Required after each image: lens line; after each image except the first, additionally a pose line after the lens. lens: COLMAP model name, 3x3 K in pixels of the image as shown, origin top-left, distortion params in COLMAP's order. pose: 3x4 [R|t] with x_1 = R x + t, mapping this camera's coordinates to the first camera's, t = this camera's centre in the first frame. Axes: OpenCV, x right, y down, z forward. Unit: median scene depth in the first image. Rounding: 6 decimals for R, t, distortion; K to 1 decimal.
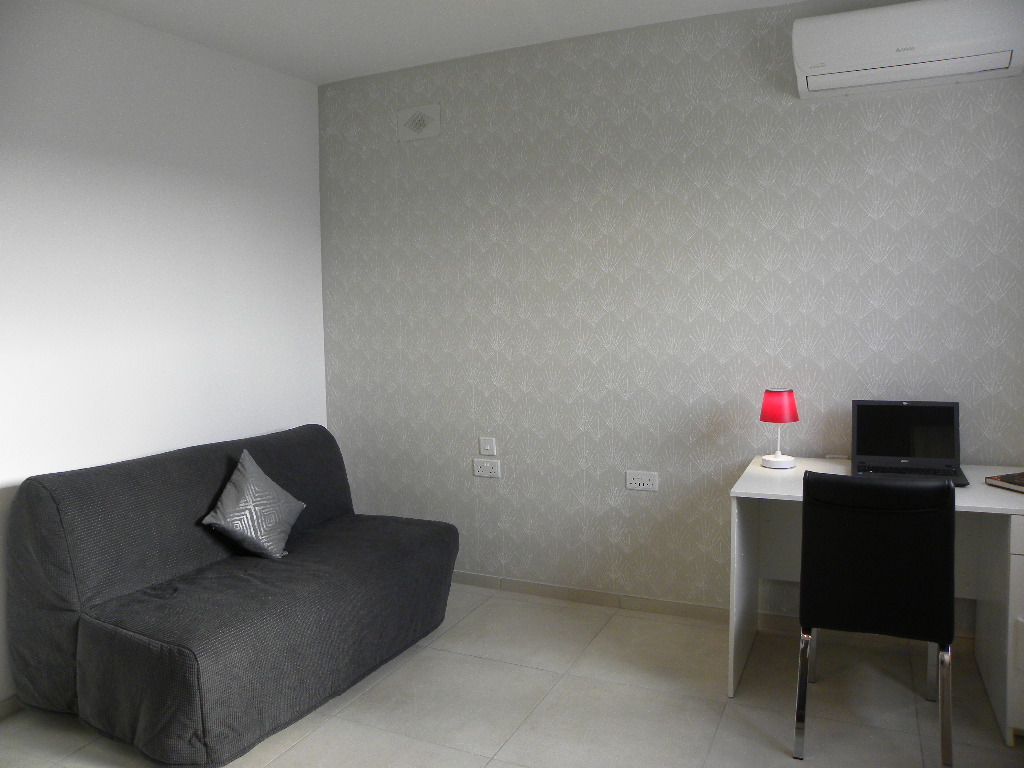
lens RADIAL K [[780.8, 0, 510.5], [0, 780.8, 362.9], [0, 0, 1]] dist [-0.157984, 0.104841]
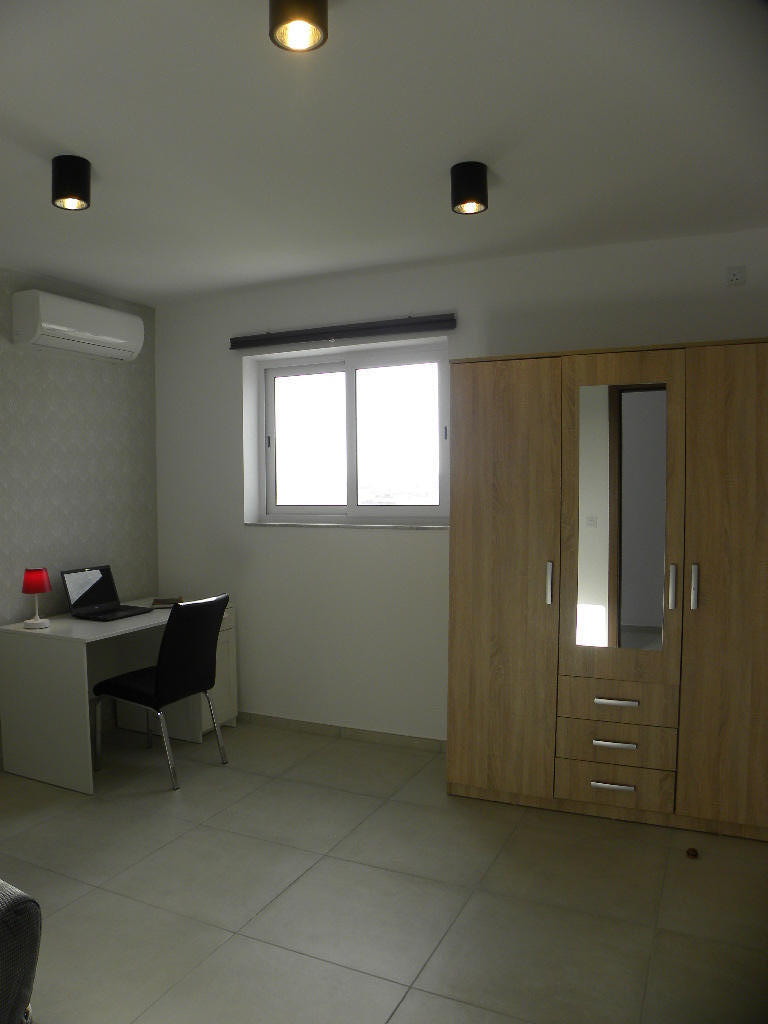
lens RADIAL K [[780.8, 0, 384.0], [0, 780.8, 512.0], [0, 0, 1]] dist [-0.157984, 0.104841]
pose [[-0.011061, -0.006554, 0.999917, -0.840325], [0.080356, 0.996739, 0.007422, -0.019228], [-0.996705, 0.080431, -0.010499, 0.368443]]
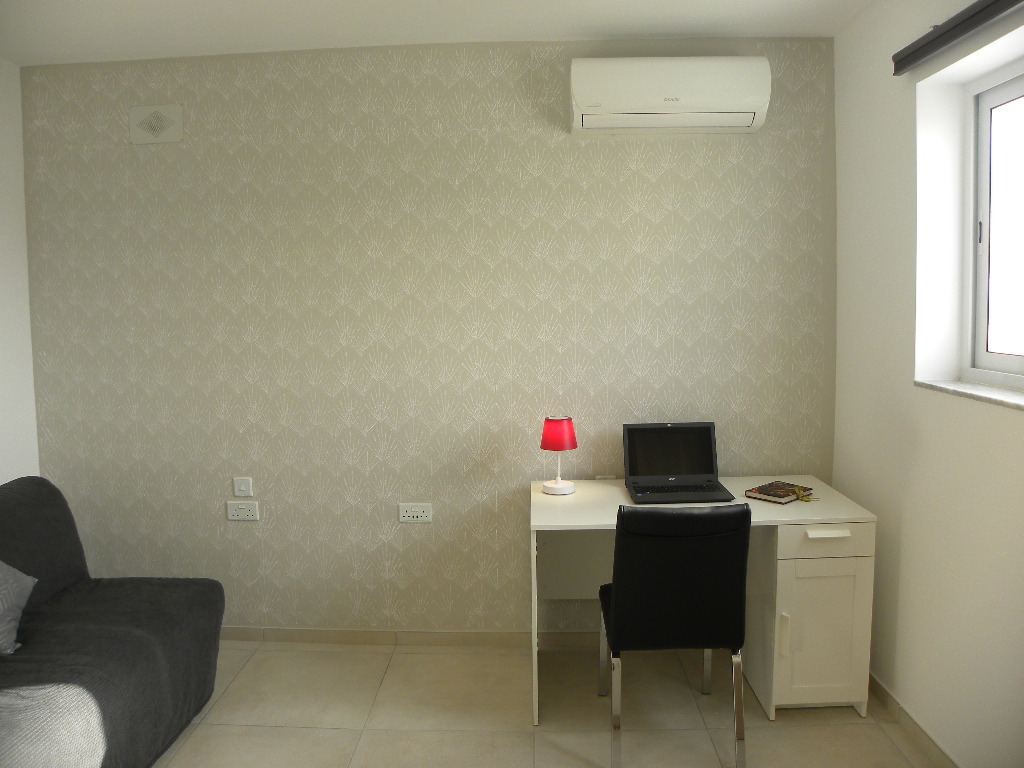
lens RADIAL K [[780.8, 0, 510.5], [0, 780.8, 362.9], [0, 0, 1]] dist [-0.157984, 0.104841]
pose [[0.916016, -0.022998, 0.400481, -0.110680], [0.022591, 0.999728, 0.005739, -0.040980], [-0.400504, 0.003790, 0.916287, 0.062305]]
